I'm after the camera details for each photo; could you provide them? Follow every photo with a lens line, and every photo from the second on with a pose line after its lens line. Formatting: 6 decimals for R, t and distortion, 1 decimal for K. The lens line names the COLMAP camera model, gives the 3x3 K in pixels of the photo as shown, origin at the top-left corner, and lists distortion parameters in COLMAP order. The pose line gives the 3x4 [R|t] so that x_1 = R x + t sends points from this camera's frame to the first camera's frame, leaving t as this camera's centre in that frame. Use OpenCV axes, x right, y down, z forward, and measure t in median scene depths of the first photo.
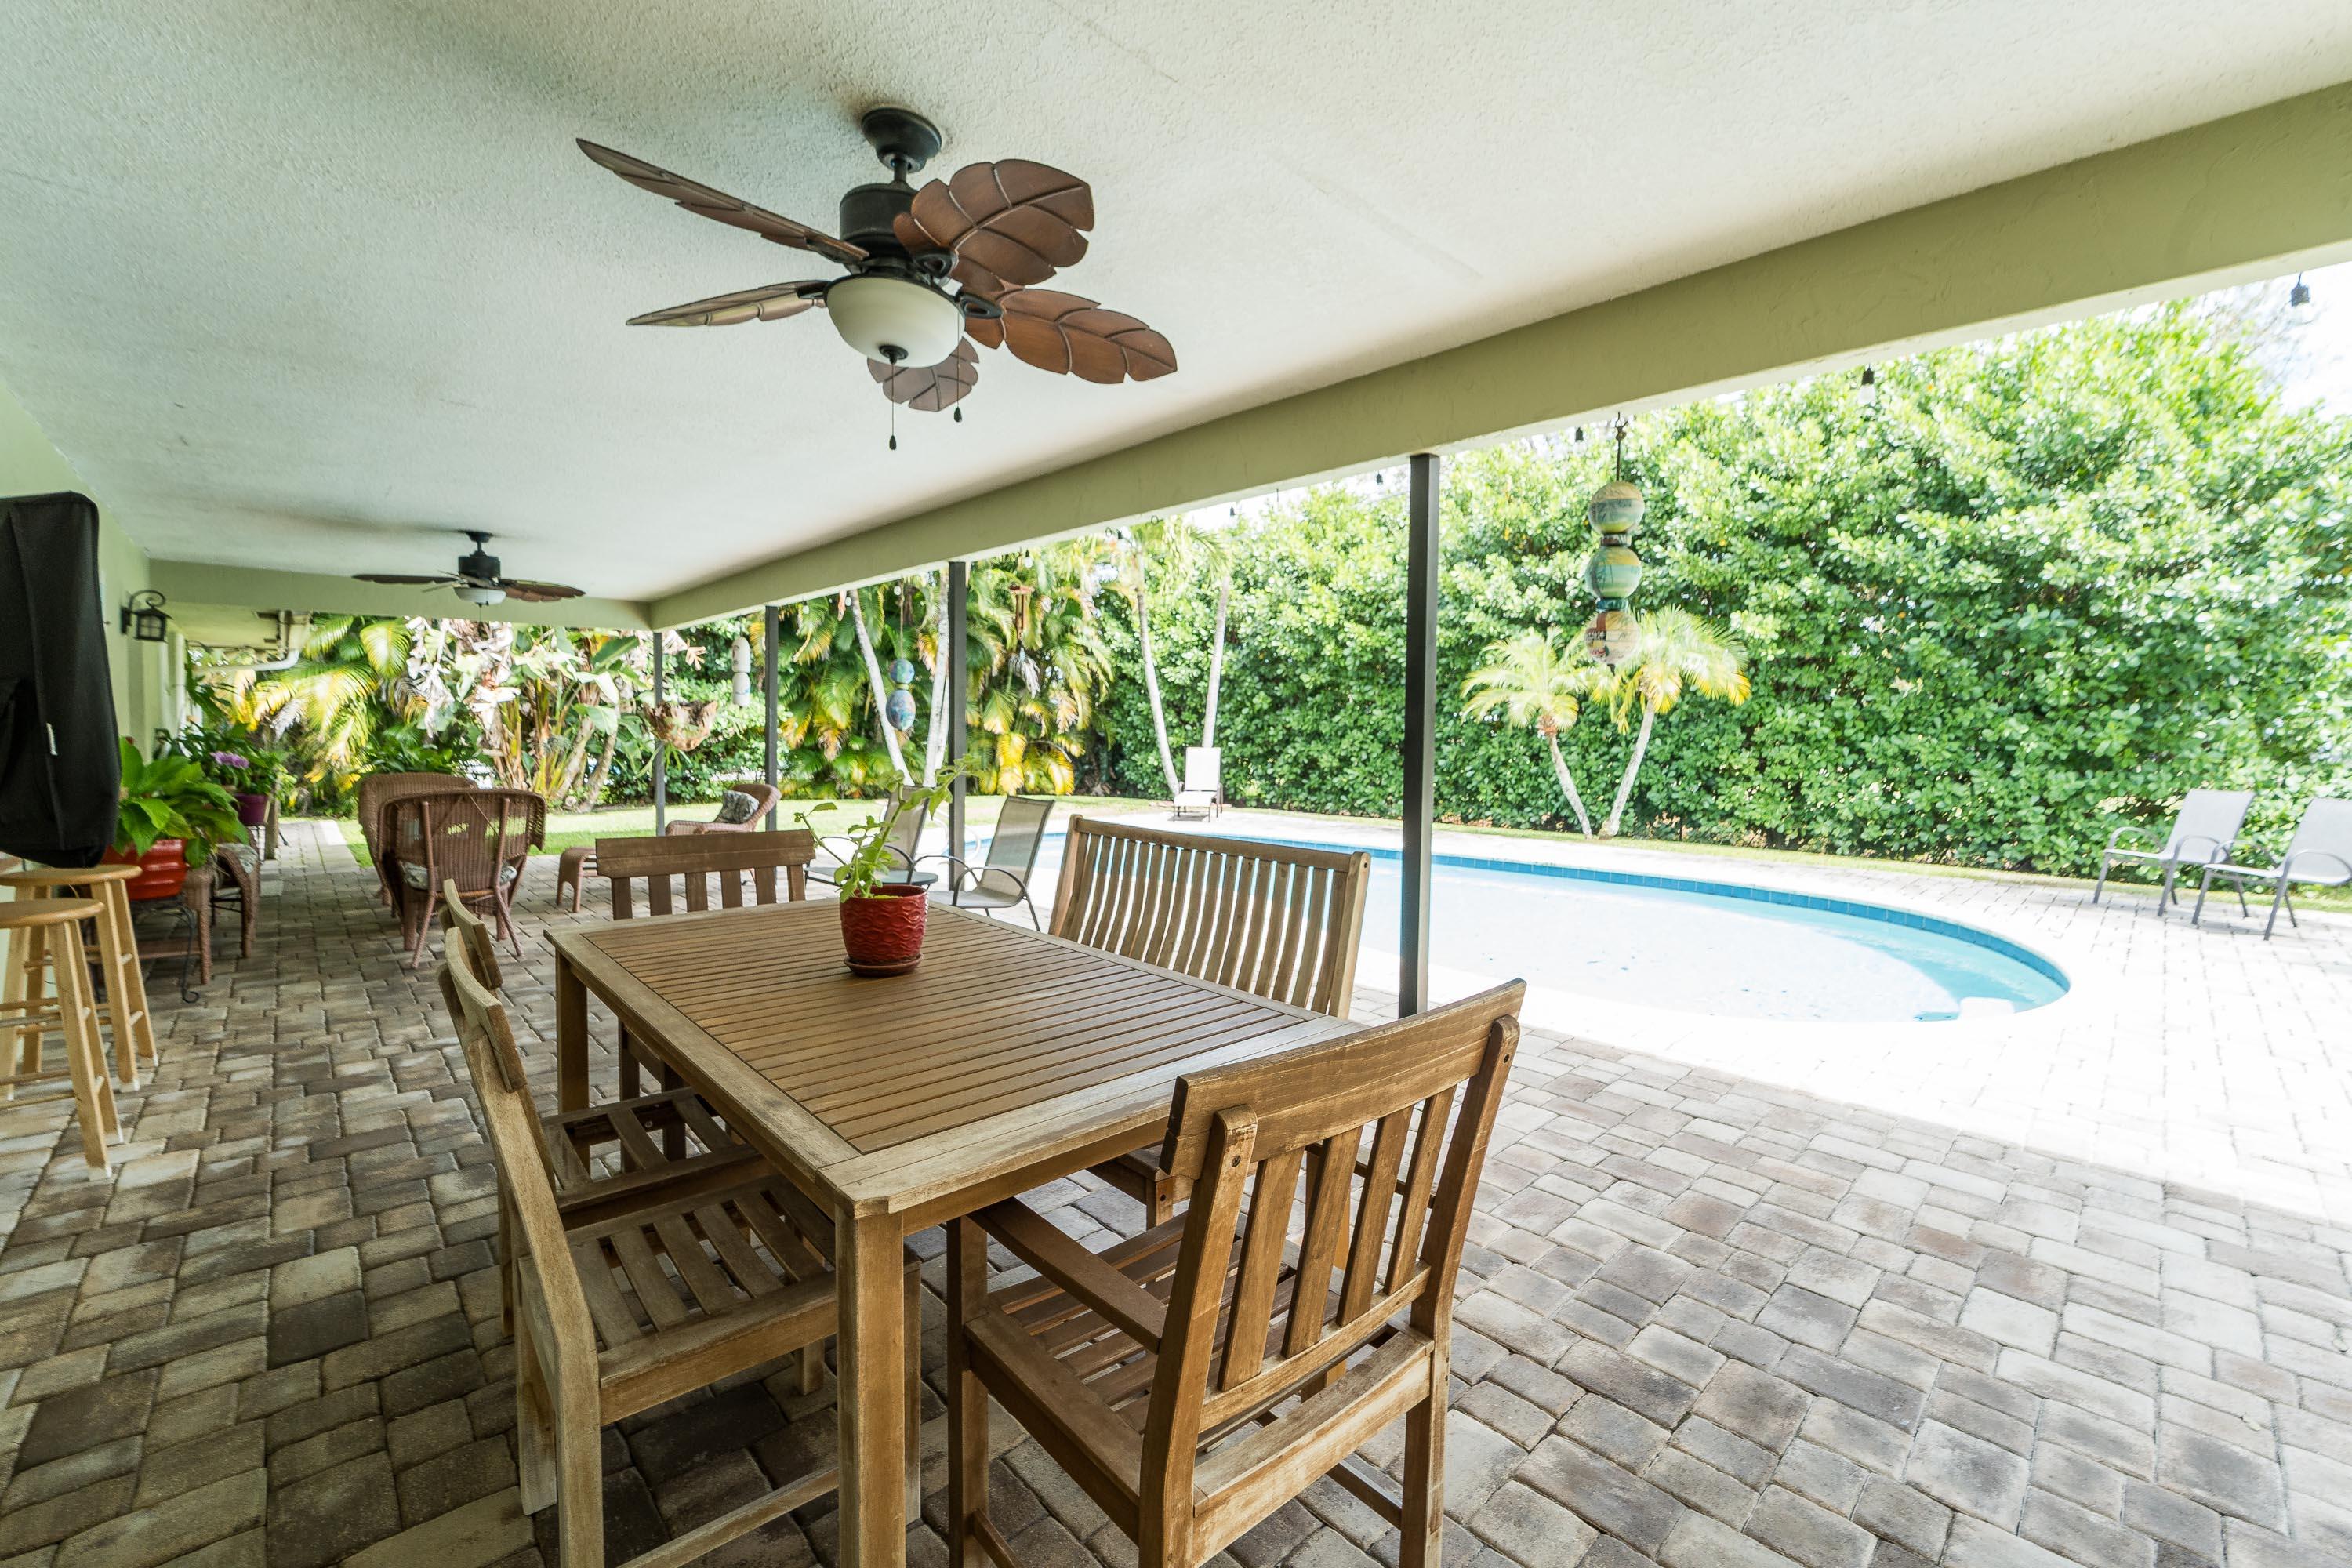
lens RADIAL K [[966.1, 0, 1191.3], [0, 966.1, 773.5], [0, 0, 1]] dist [-0.019787, 0.001215]
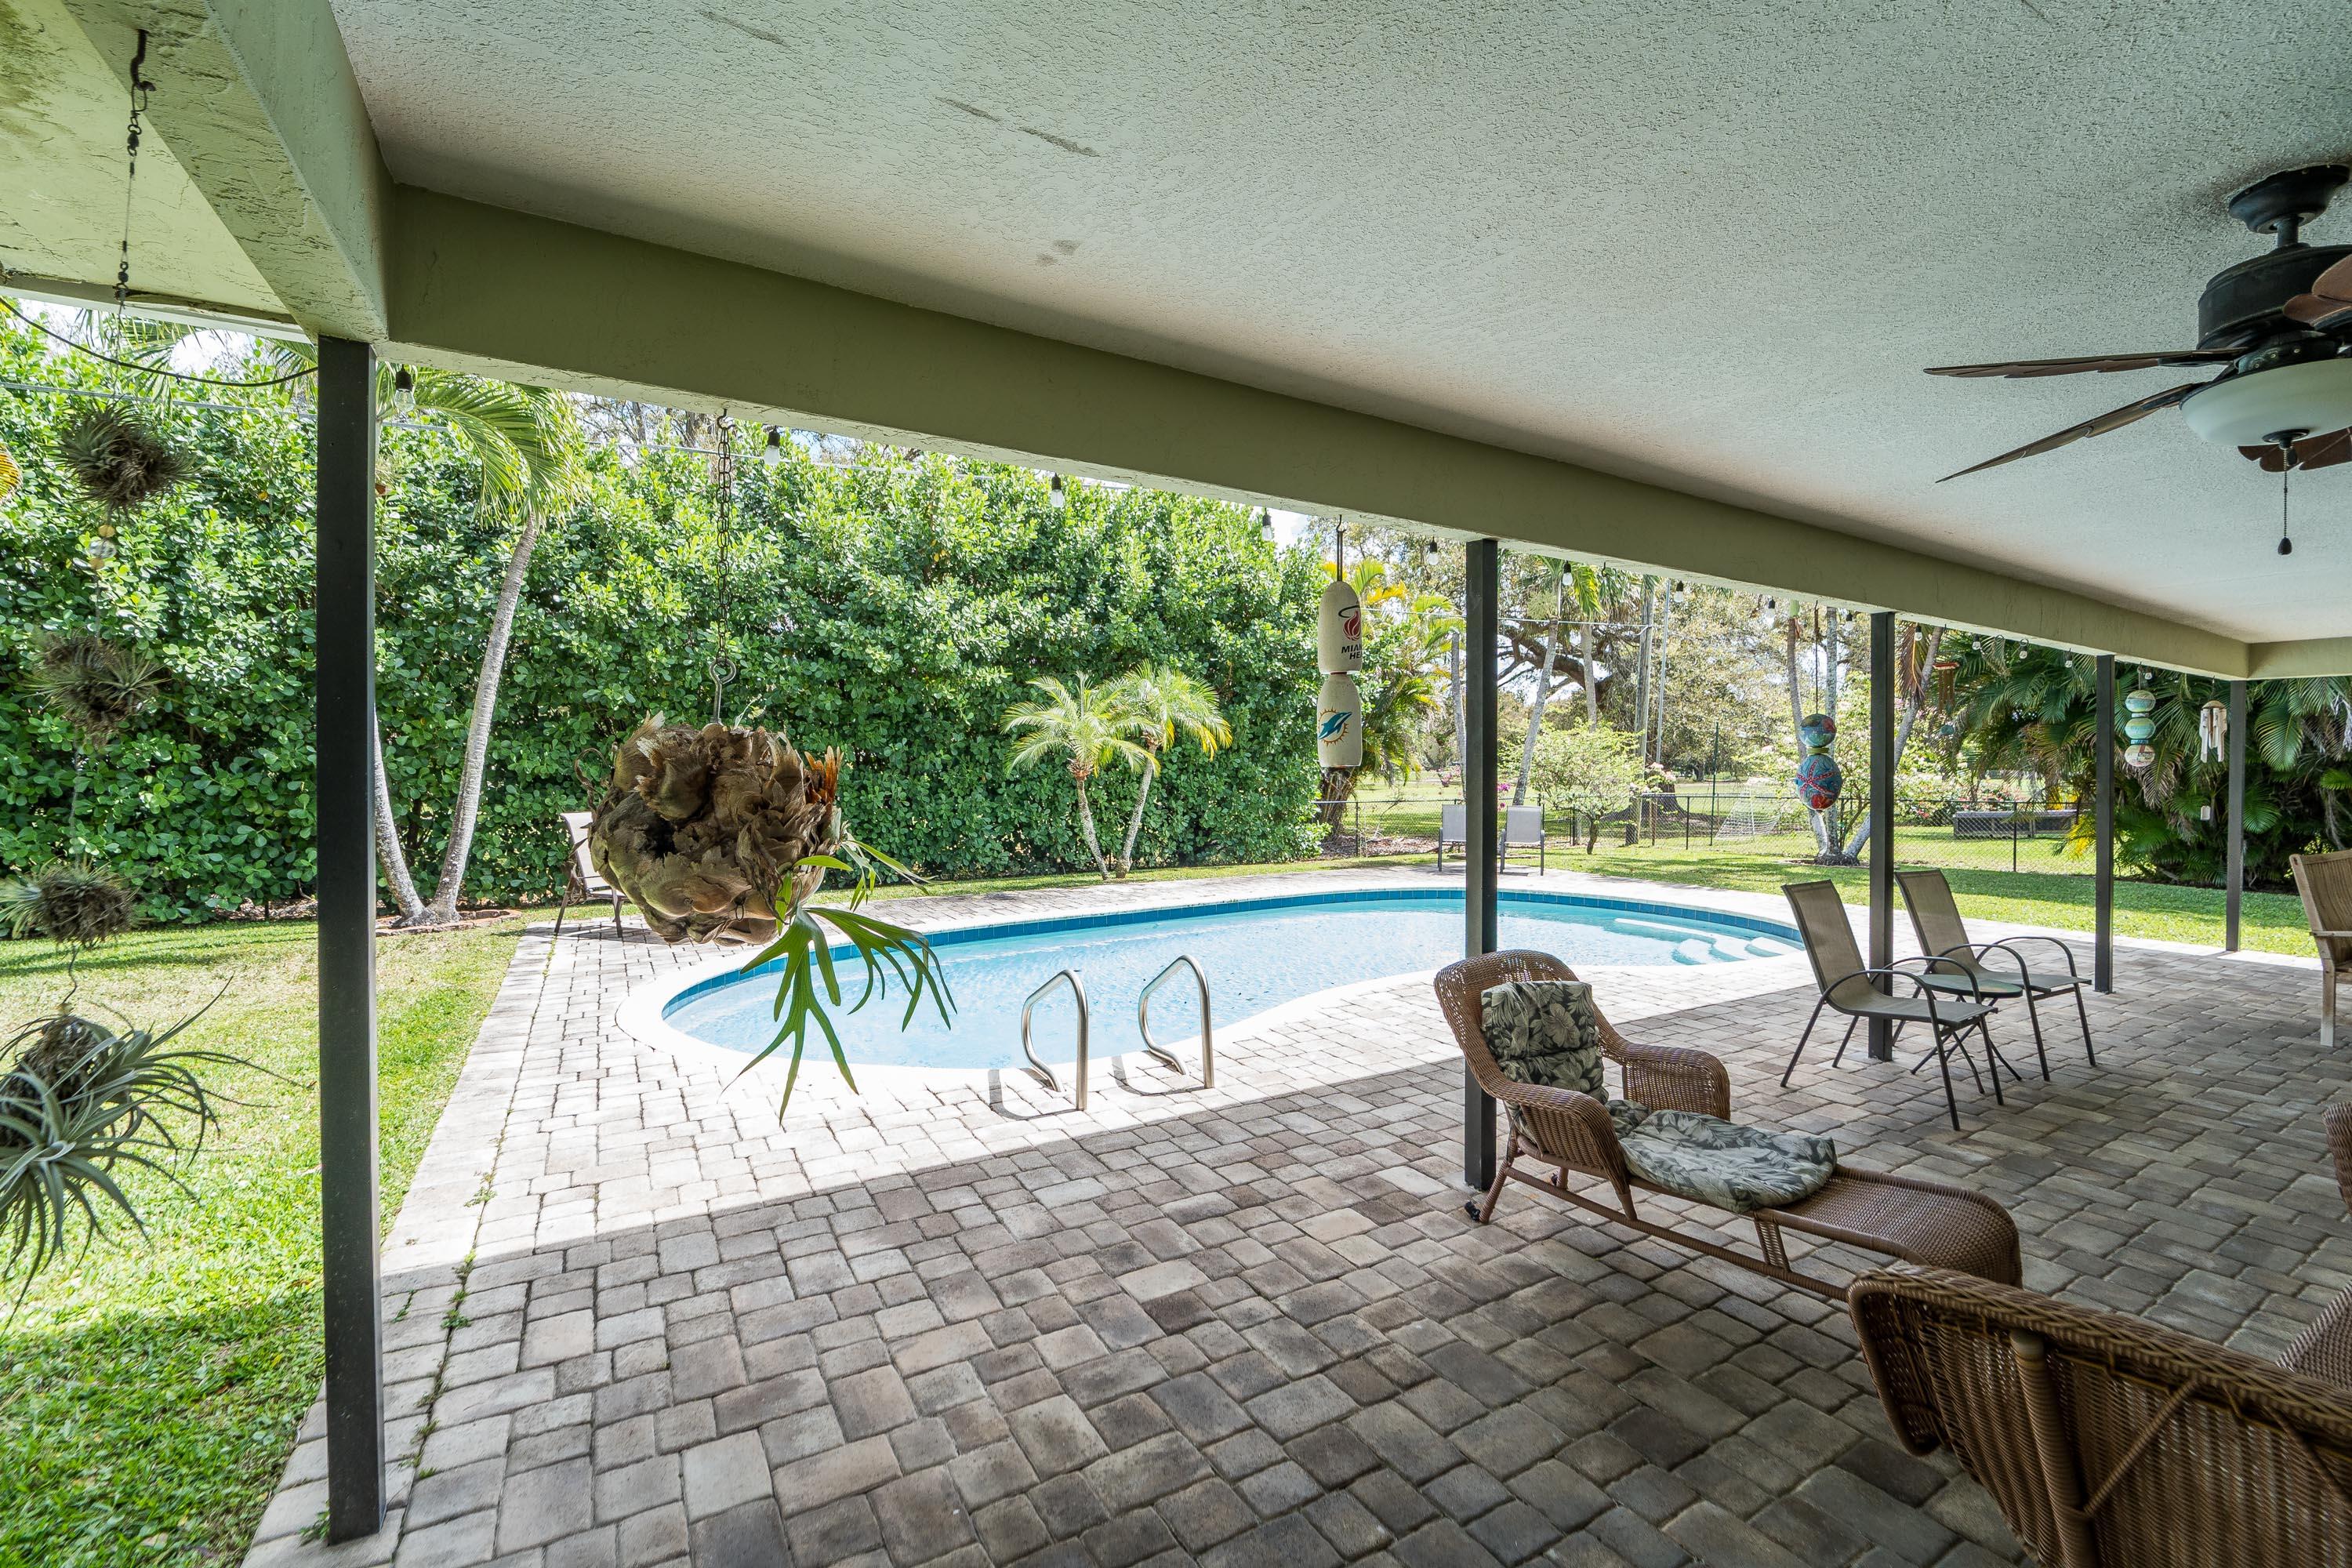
lens RADIAL K [[966.1, 0, 1182.2], [0, 966.1, 776.8], [0, 0, 1]] dist [-0.019787, 0.001215]
pose [[0.230227, -0.022643, 0.972873, -0.540840], [0.038844, 0.999146, 0.014062, -0.047123], [-0.972361, 0.034553, 0.230910, 0.626708]]
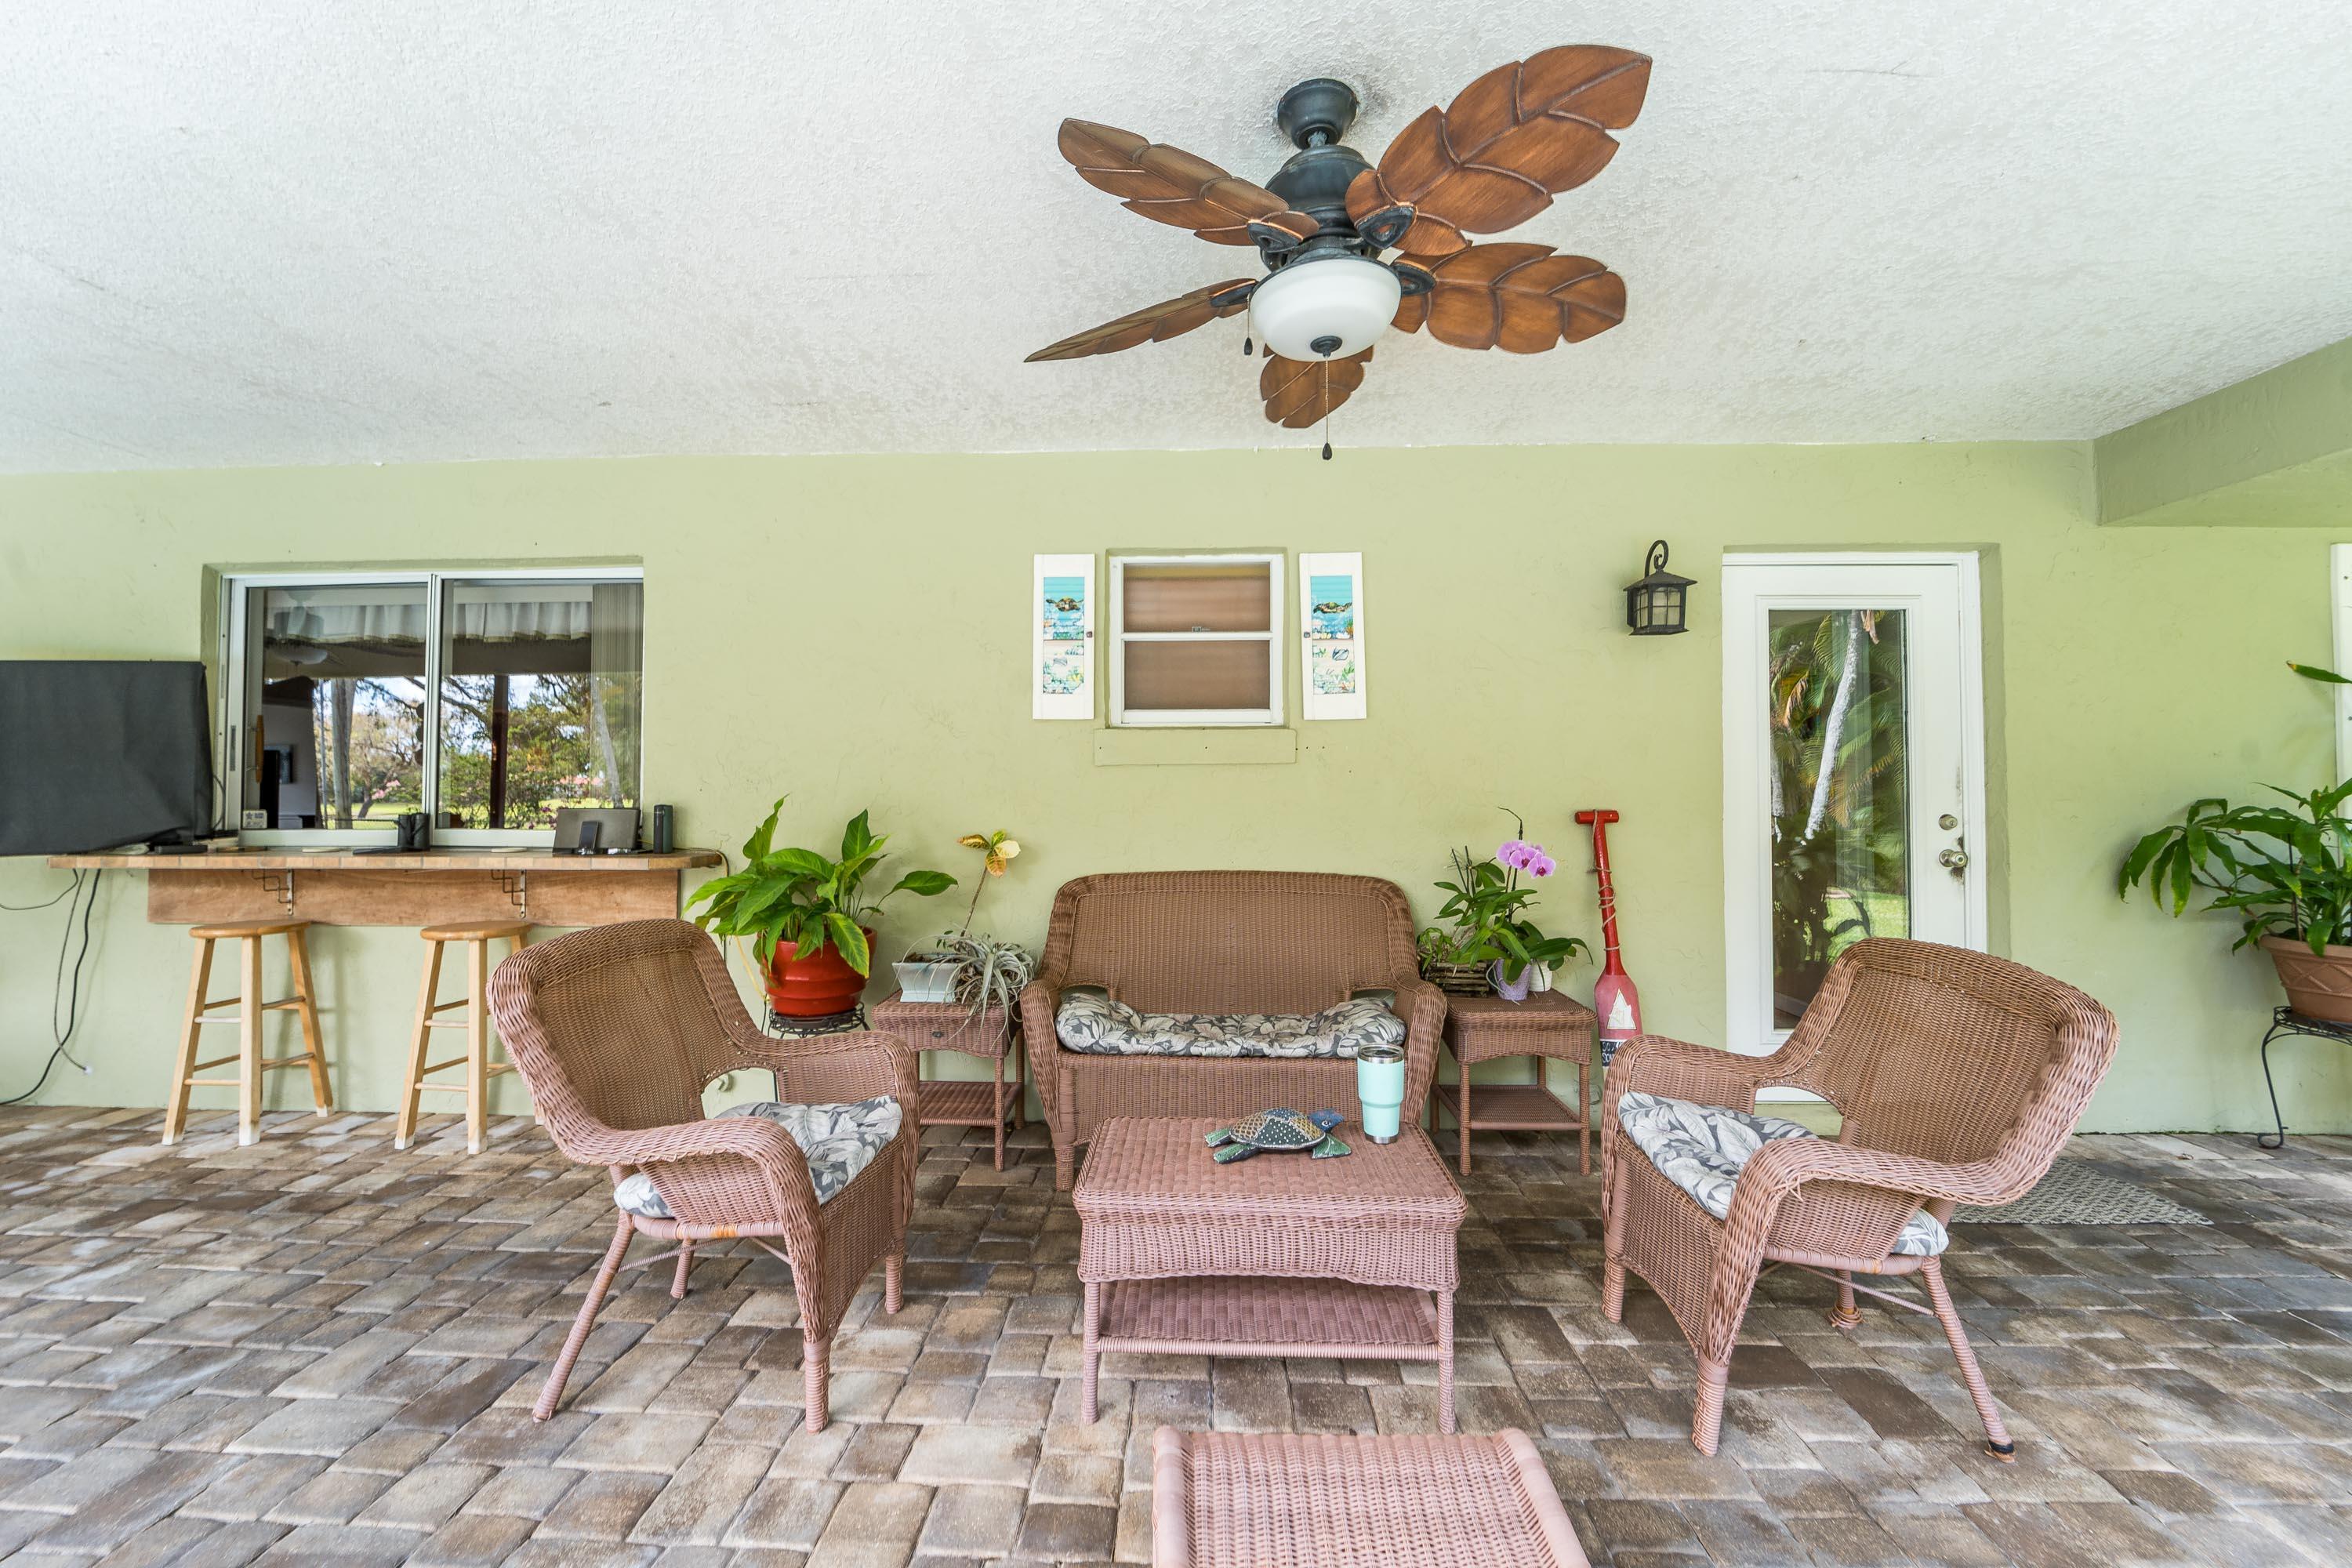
lens RADIAL K [[966.1, 0, 1179.6], [0, 966.1, 769.6], [0, 0, 1]] dist [-0.019787, 0.001215]
pose [[-0.719848, -0.026632, -0.693621, -0.258851], [-0.037372, 0.999301, 0.000416, -0.025938], [0.693125, 0.026222, -0.720340, 0.591696]]
